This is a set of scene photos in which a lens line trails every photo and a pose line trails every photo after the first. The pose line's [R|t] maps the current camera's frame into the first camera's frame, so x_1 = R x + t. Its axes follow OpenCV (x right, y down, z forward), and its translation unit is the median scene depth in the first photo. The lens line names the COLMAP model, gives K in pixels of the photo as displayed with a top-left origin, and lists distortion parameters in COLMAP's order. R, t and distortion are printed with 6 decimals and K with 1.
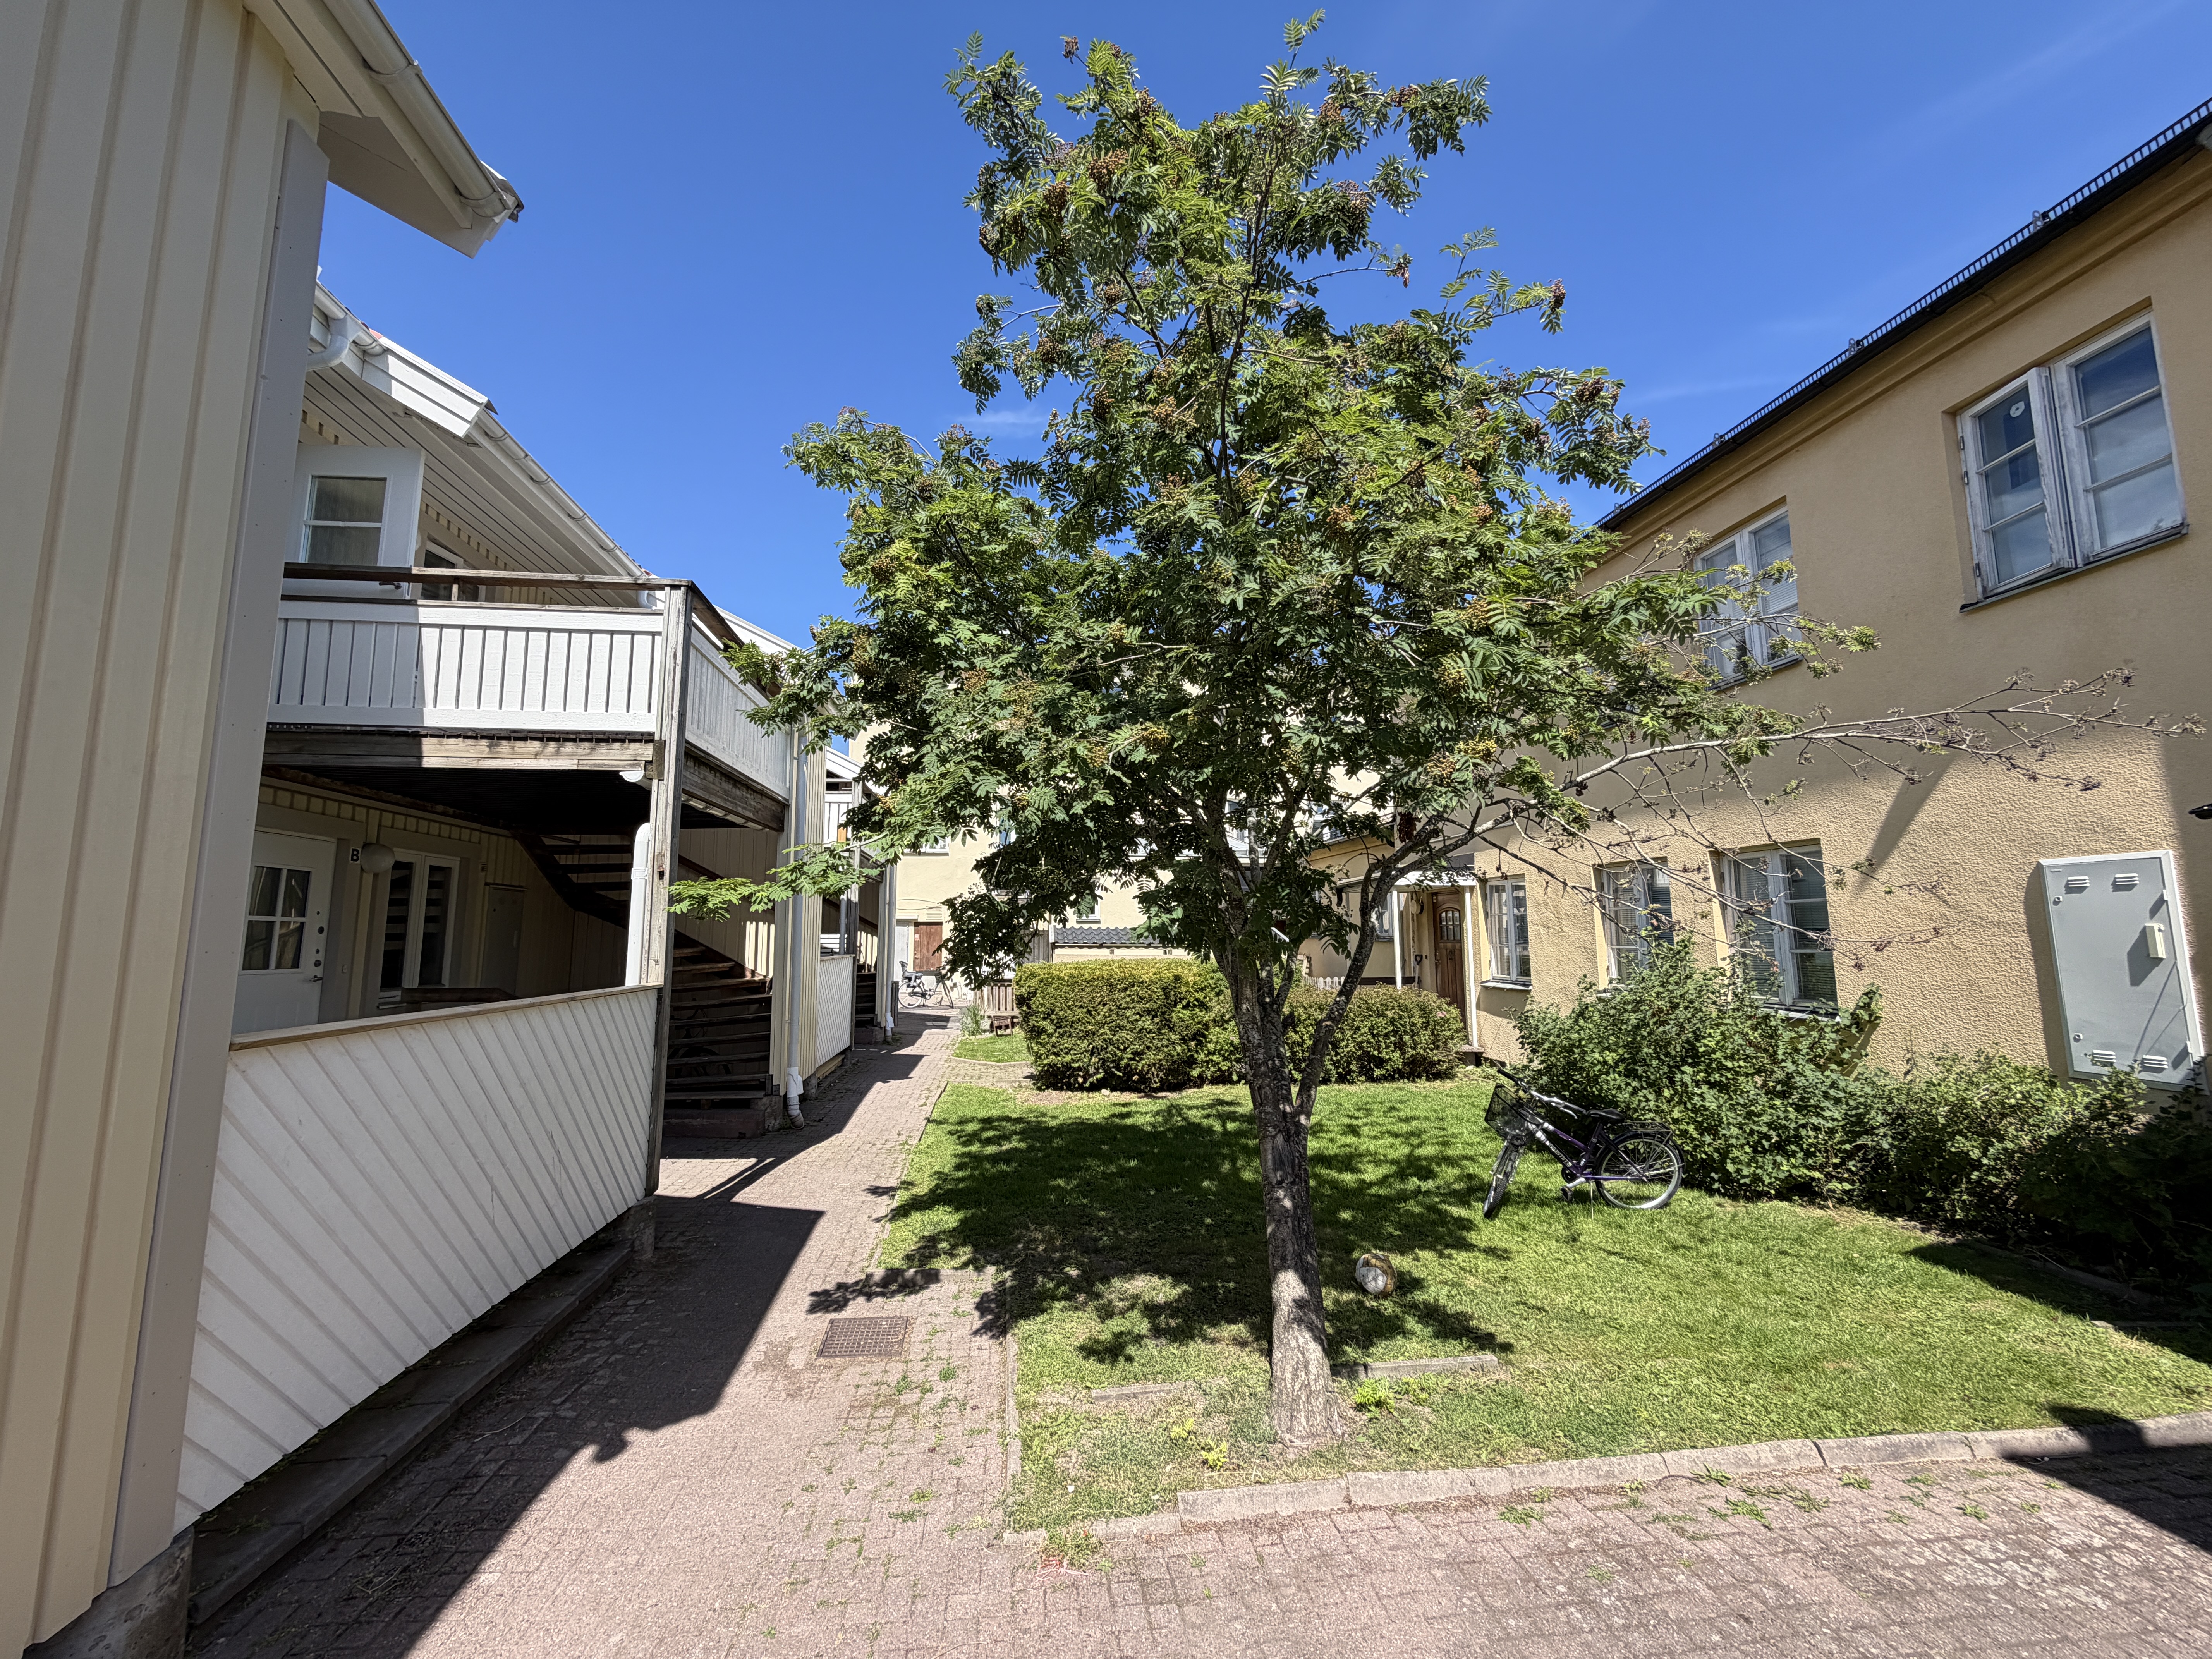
lens RADIAL K [[878.3, 0, 1099.3], [0, 878.3, 830.4], [0, 0, 1]] dist [0.000952, 0.000085]
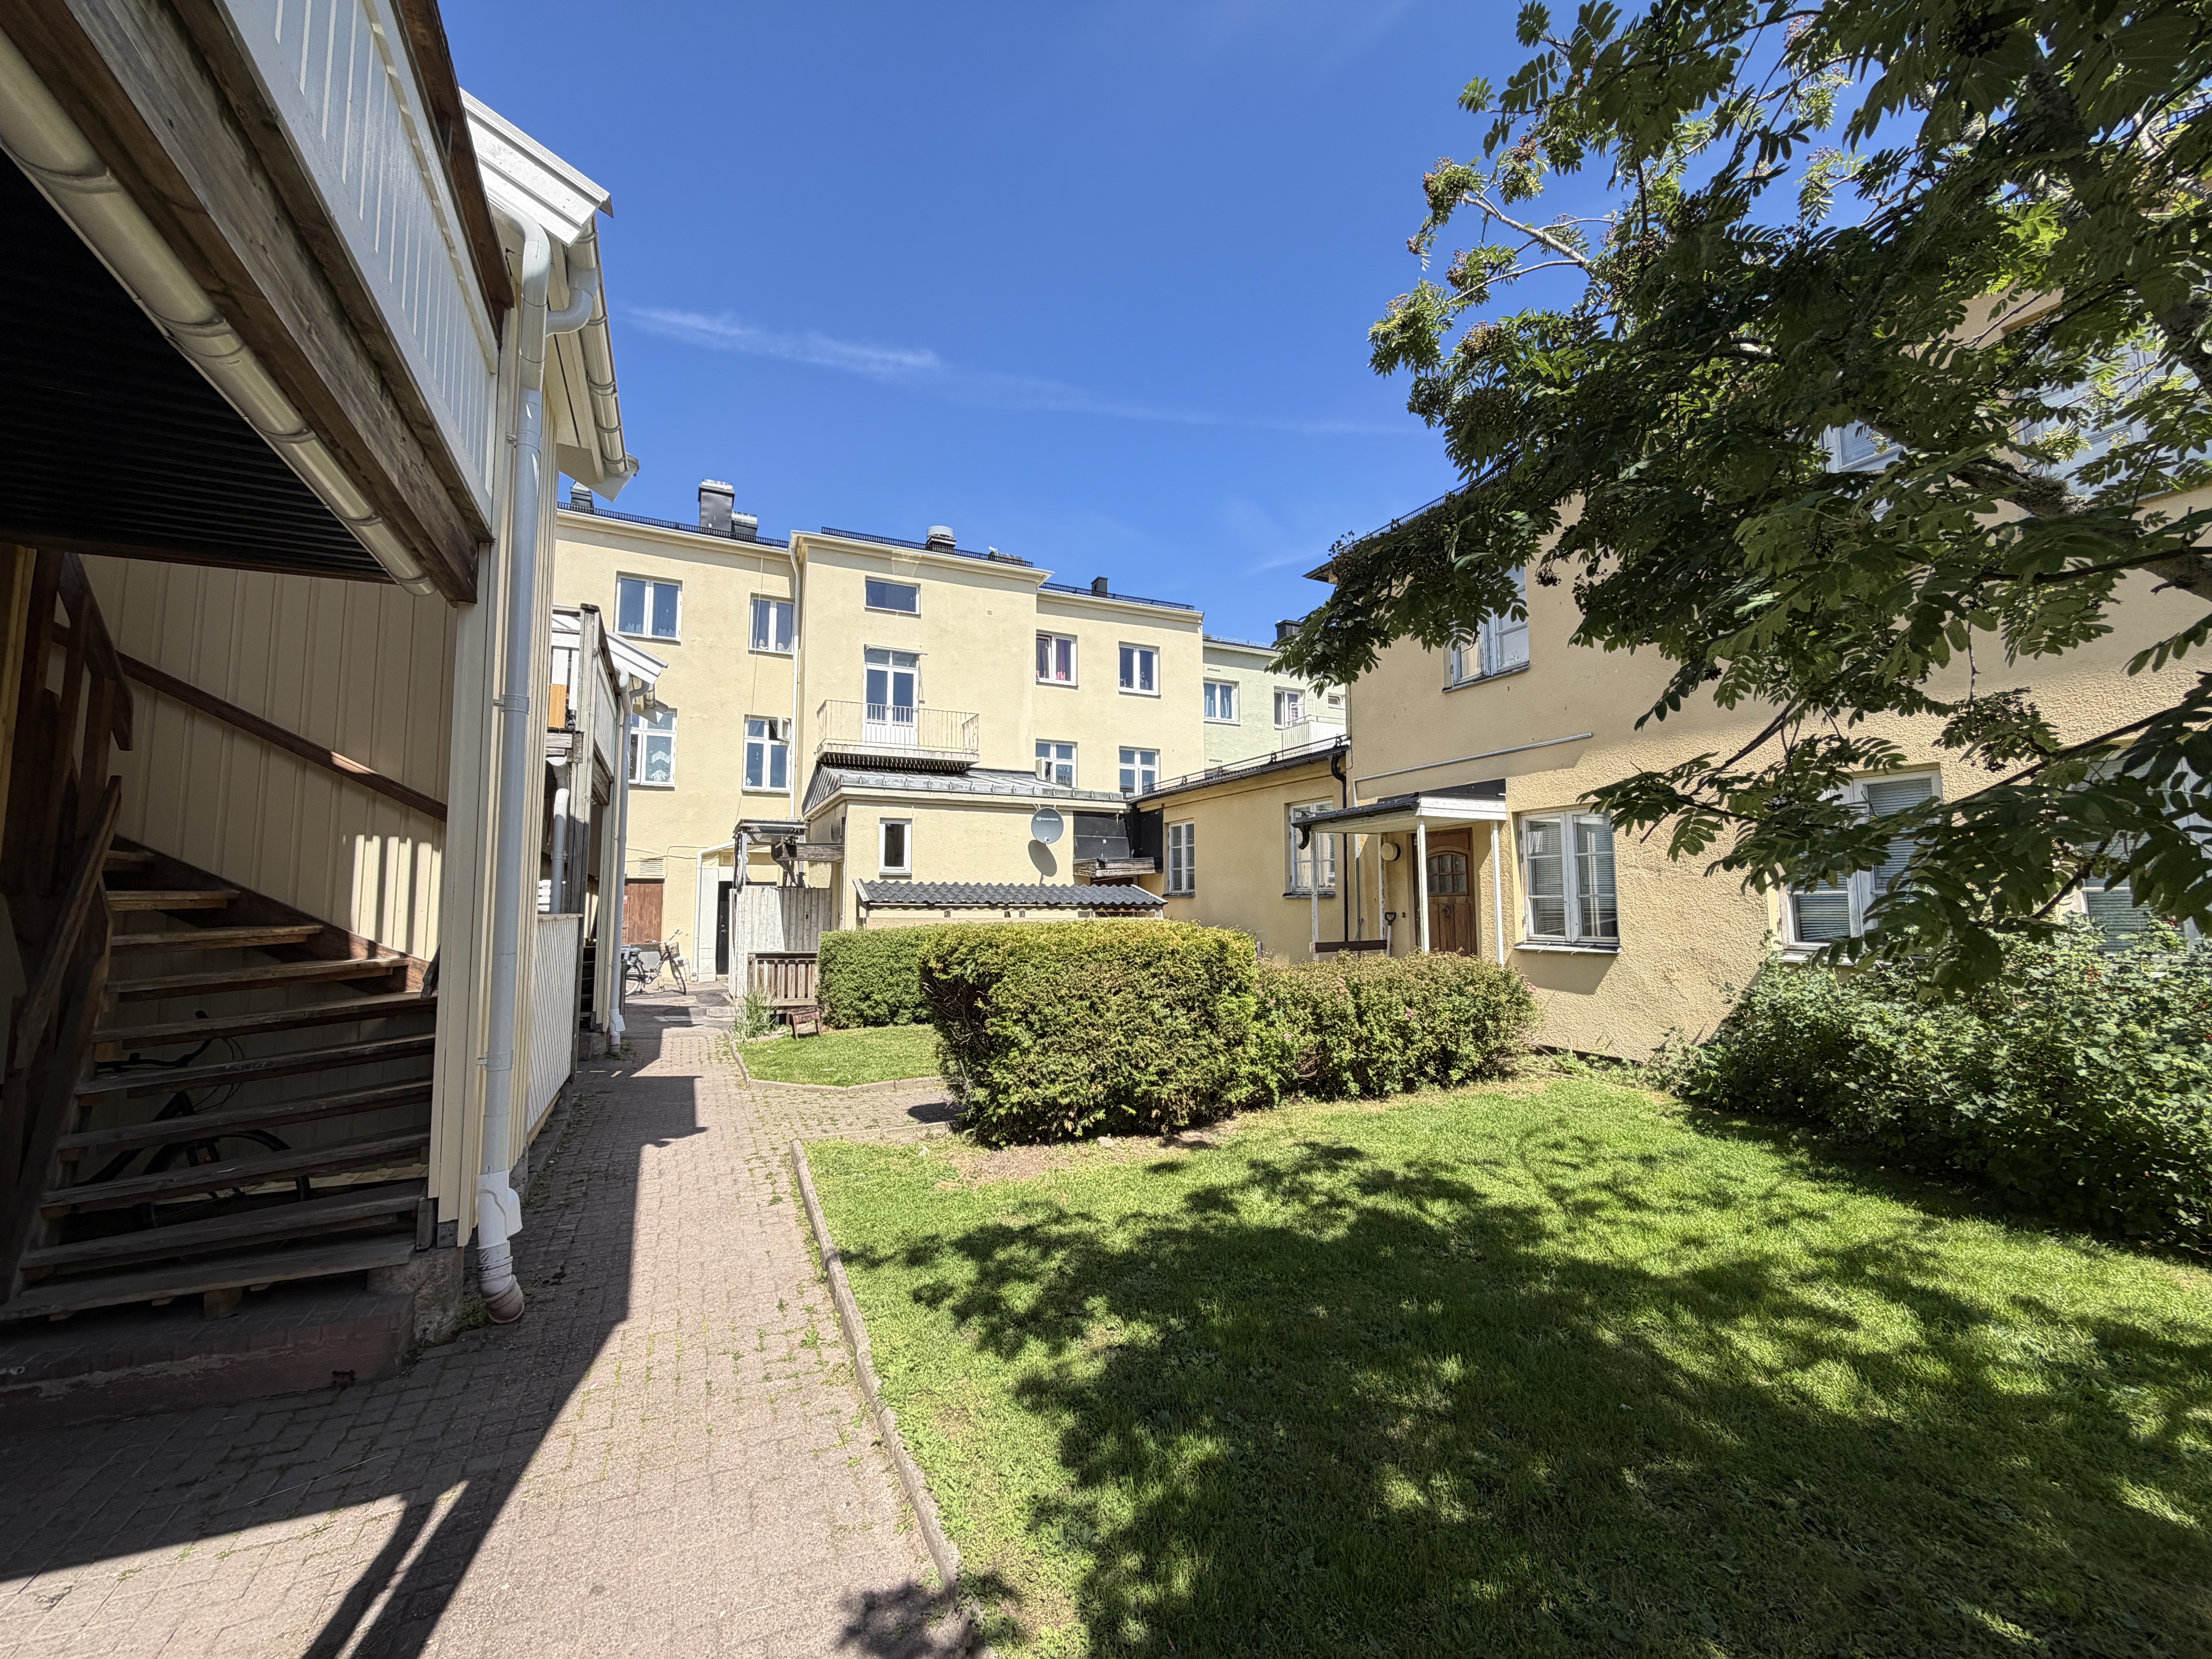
lens RADIAL K [[878.3, 0, 1099.3], [0, 878.3, 830.4], [0, 0, 1]] dist [0.000952, 0.000085]
pose [[0.944644, 0.026745, 0.327006, -0.336186], [-0.037350, 0.998959, 0.026193, 0.134122], [-0.325965, -0.036957, 0.944659, 0.799980]]
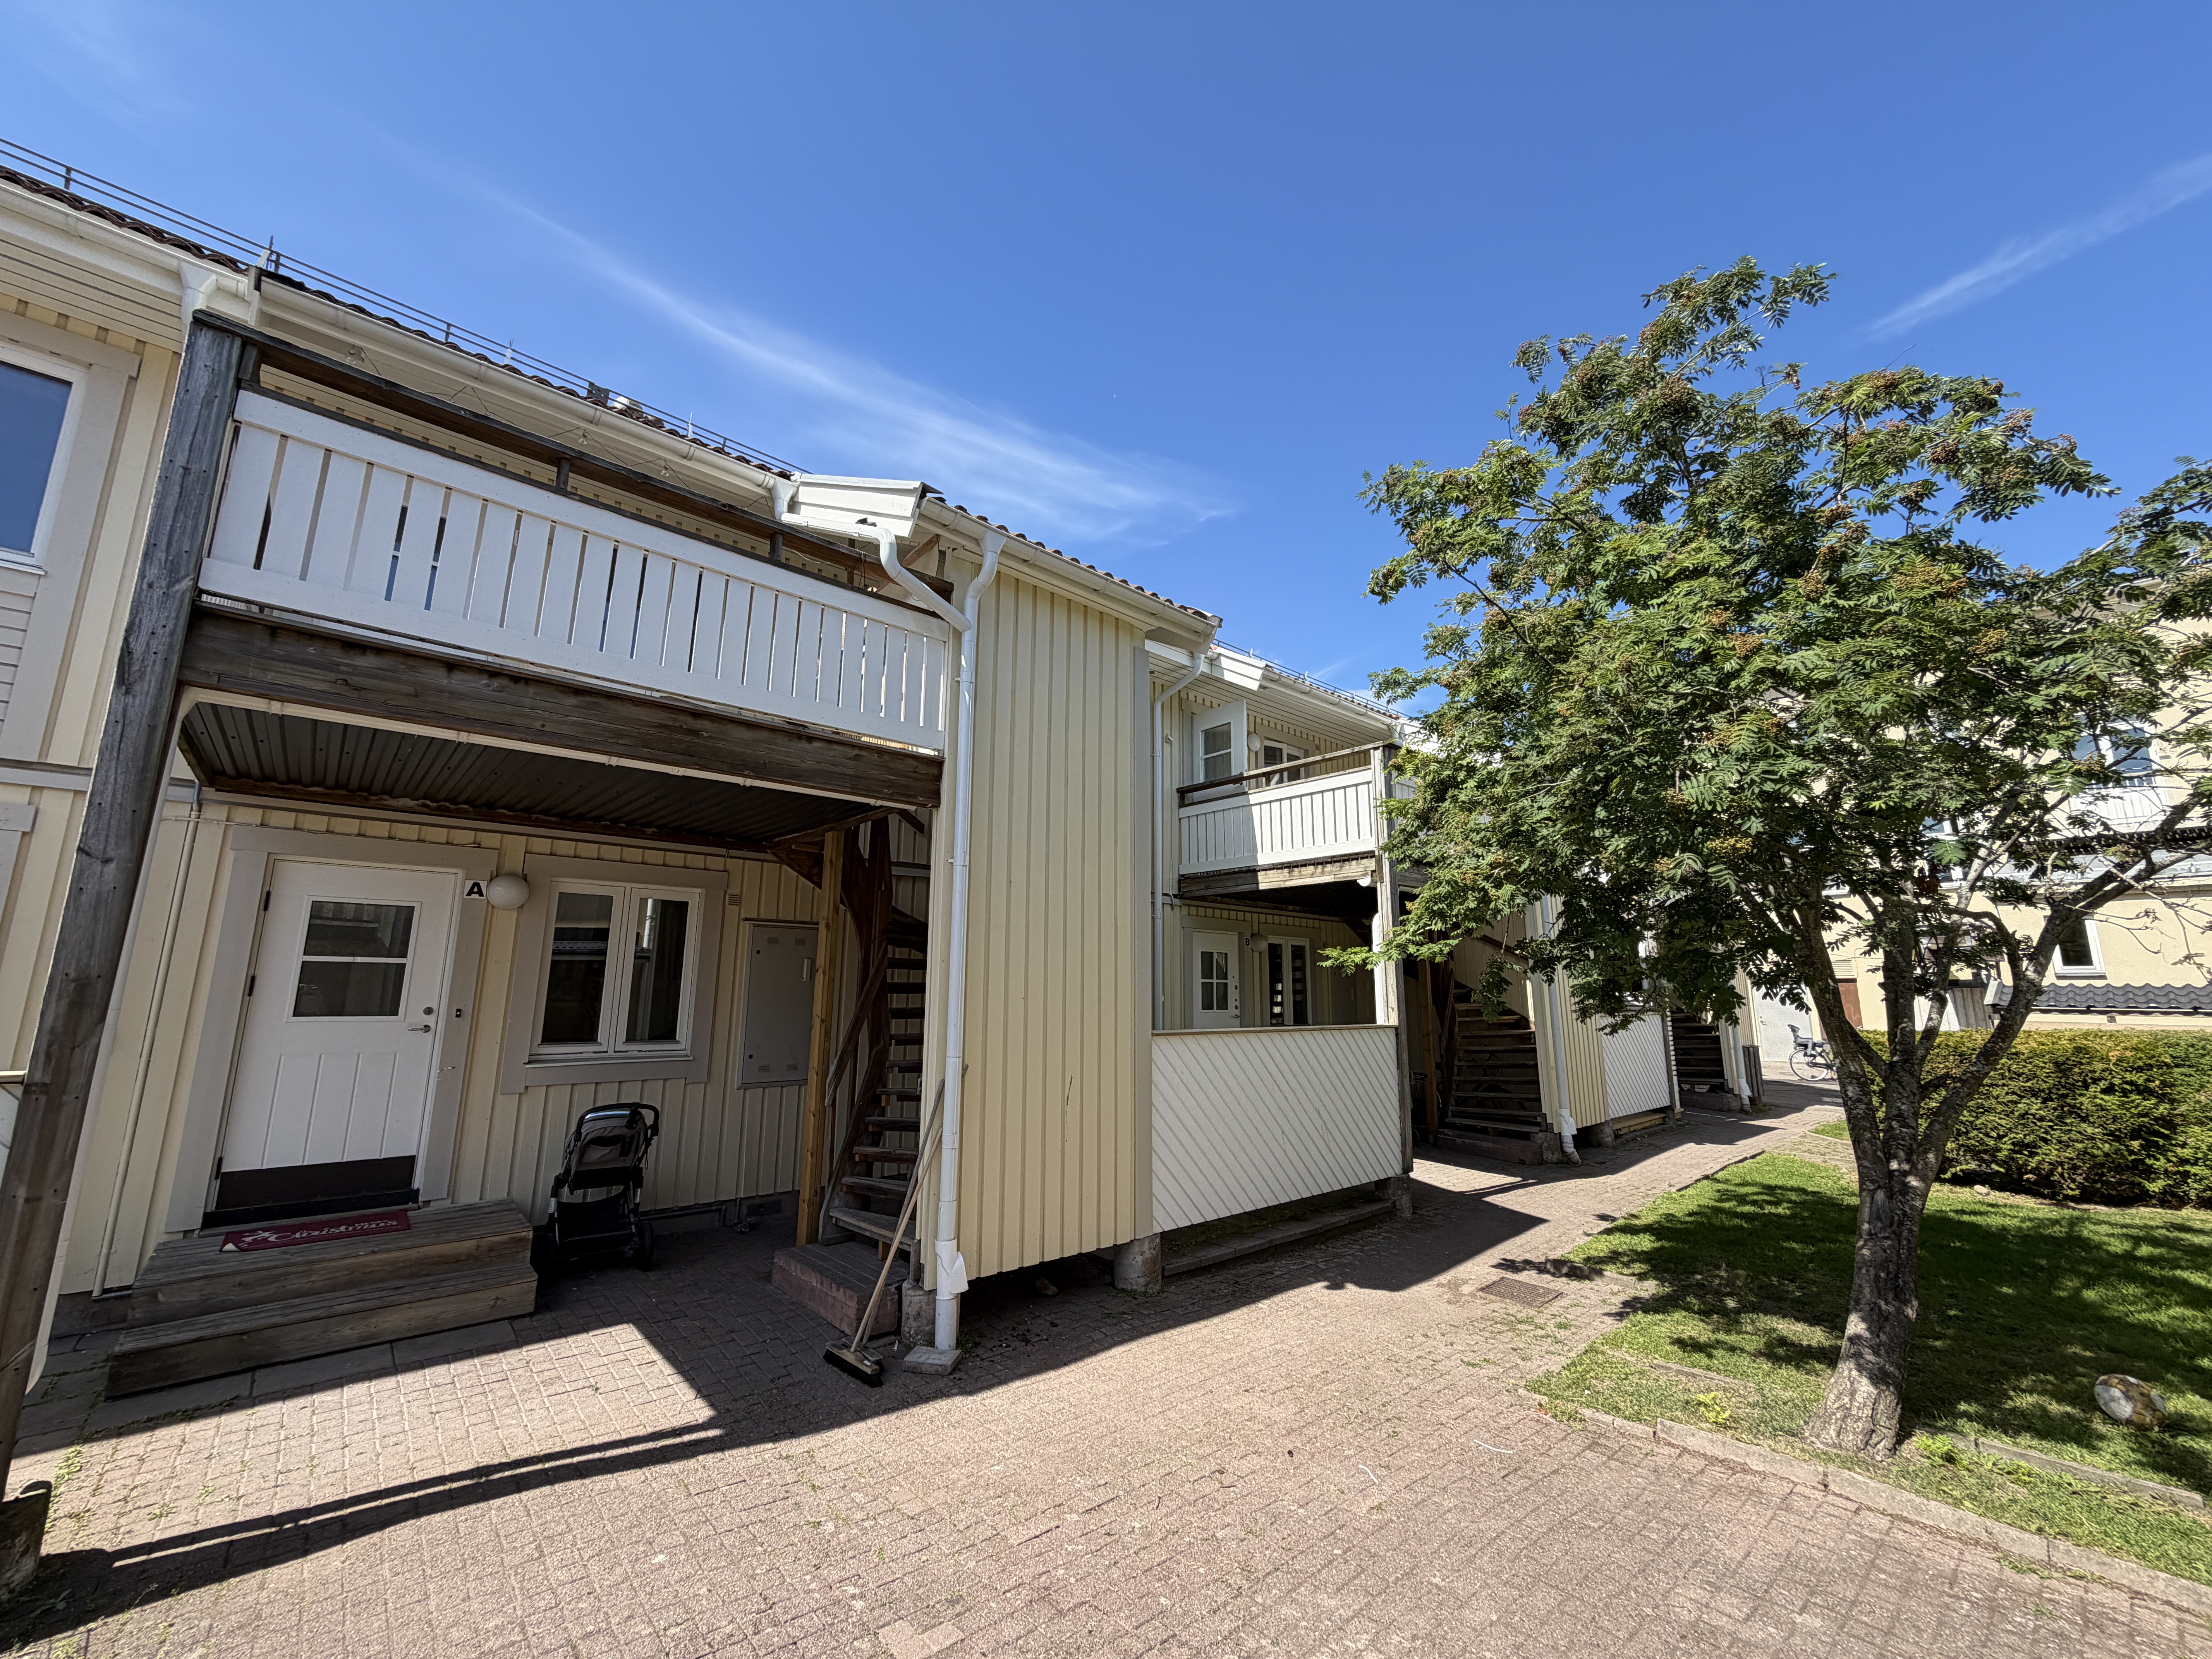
lens RADIAL K [[878.3, 0, 1099.3], [0, 878.3, 830.4], [0, 0, 1]] dist [0.000952, 0.000085]
pose [[0.579471, -0.144742, -0.802037, 0.407859], [0.091720, 0.989433, -0.112293, -0.022482], [0.809815, -0.008493, 0.586624, -0.229180]]
